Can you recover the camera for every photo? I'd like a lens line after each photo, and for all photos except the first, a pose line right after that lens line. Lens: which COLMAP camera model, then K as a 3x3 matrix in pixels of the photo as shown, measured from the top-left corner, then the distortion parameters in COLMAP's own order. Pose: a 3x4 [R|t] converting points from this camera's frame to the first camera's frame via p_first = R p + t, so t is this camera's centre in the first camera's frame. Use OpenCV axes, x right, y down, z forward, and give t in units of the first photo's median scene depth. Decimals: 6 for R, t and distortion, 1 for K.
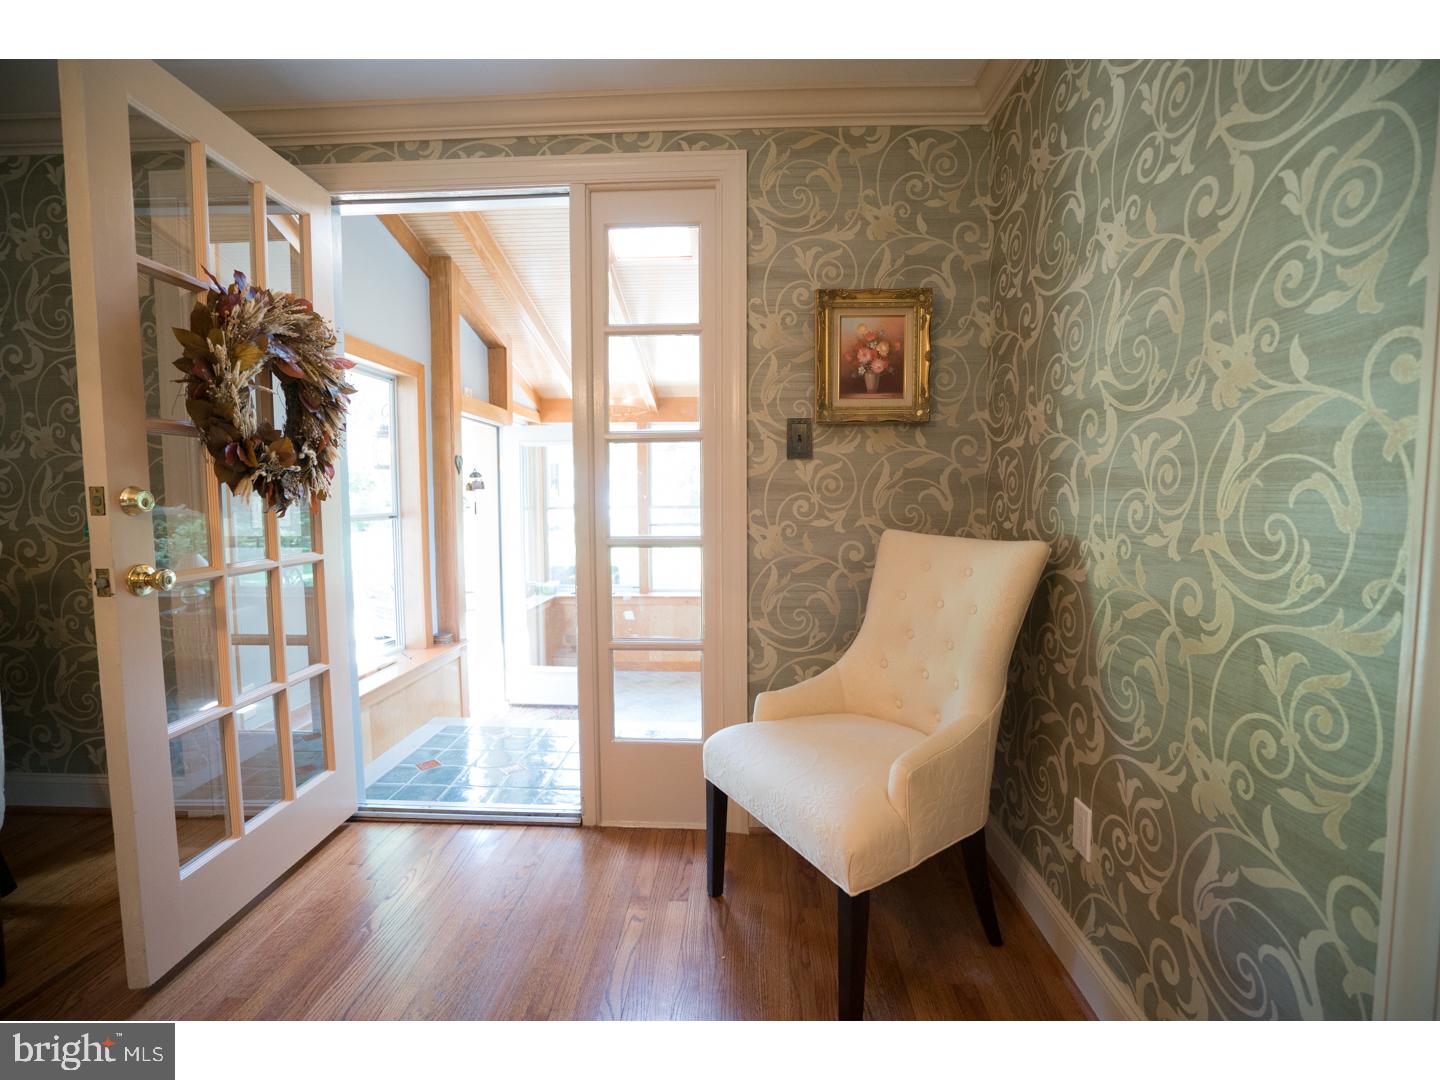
lens RADIAL K [[661.3, 0, 714.5], [0, 661.3, 541.7], [0, 0, 1]] dist [-0.027677, 0.004734]
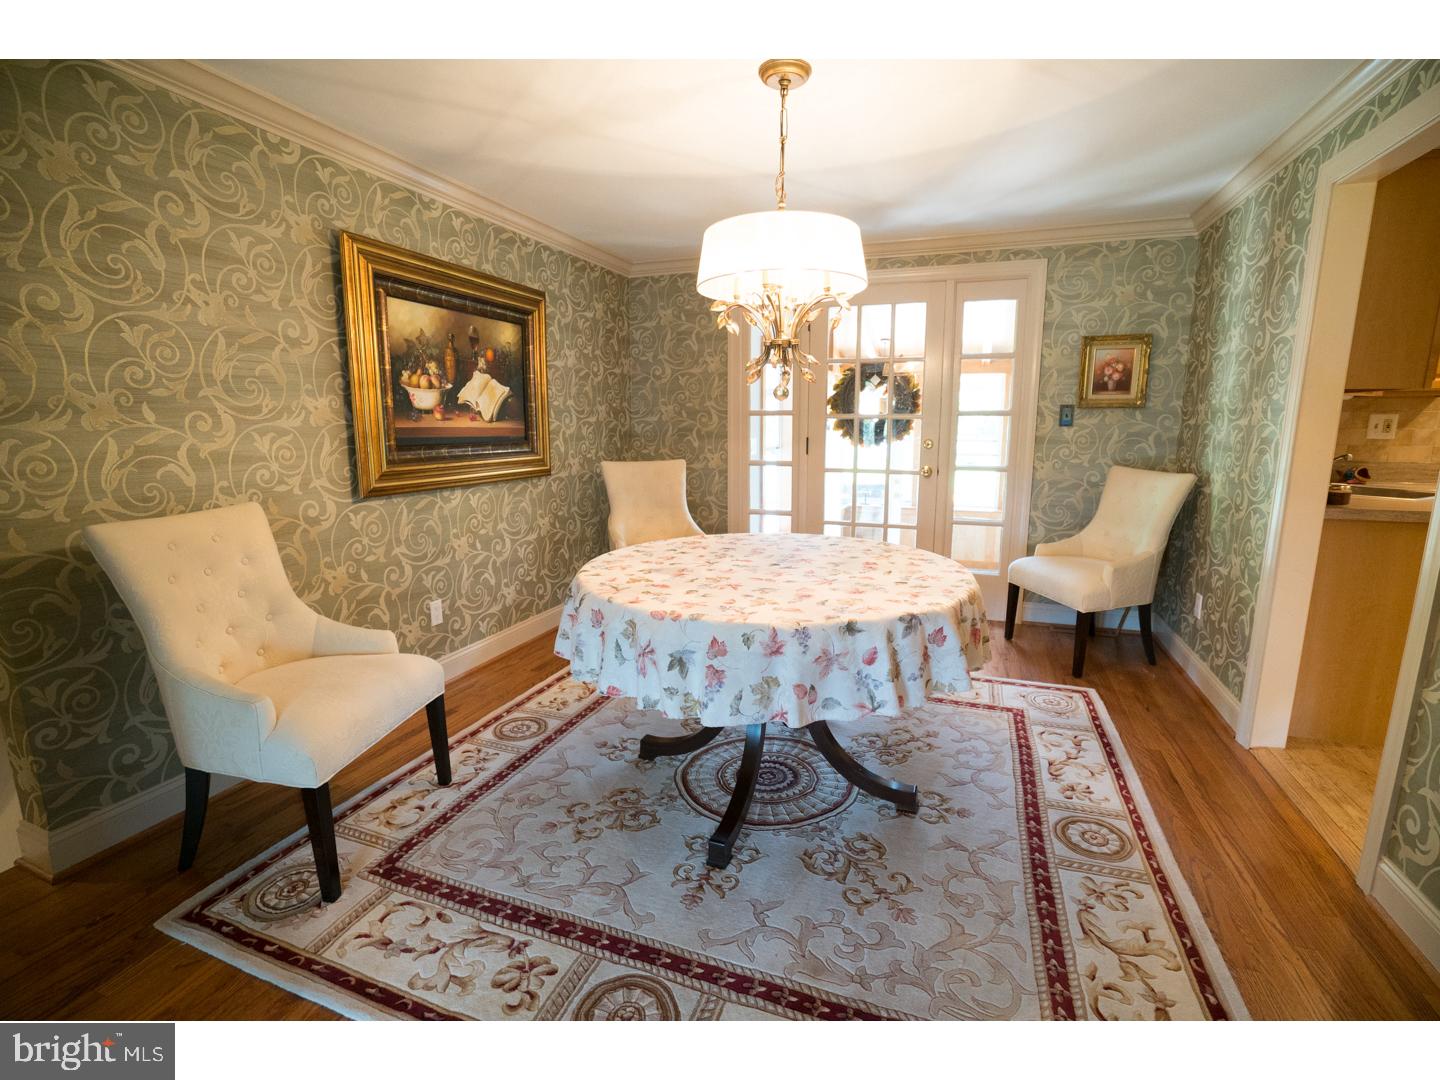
lens RADIAL K [[661.3, 0, 729.3], [0, 661.3, 538.3], [0, 0, 1]] dist [-0.027677, 0.004734]
pose [[0.957578, 0.054714, -0.282933, -0.245815], [-0.023262, 0.993282, 0.113354, 0.001417], [0.287234, -0.101963, 0.952418, -1.101140]]
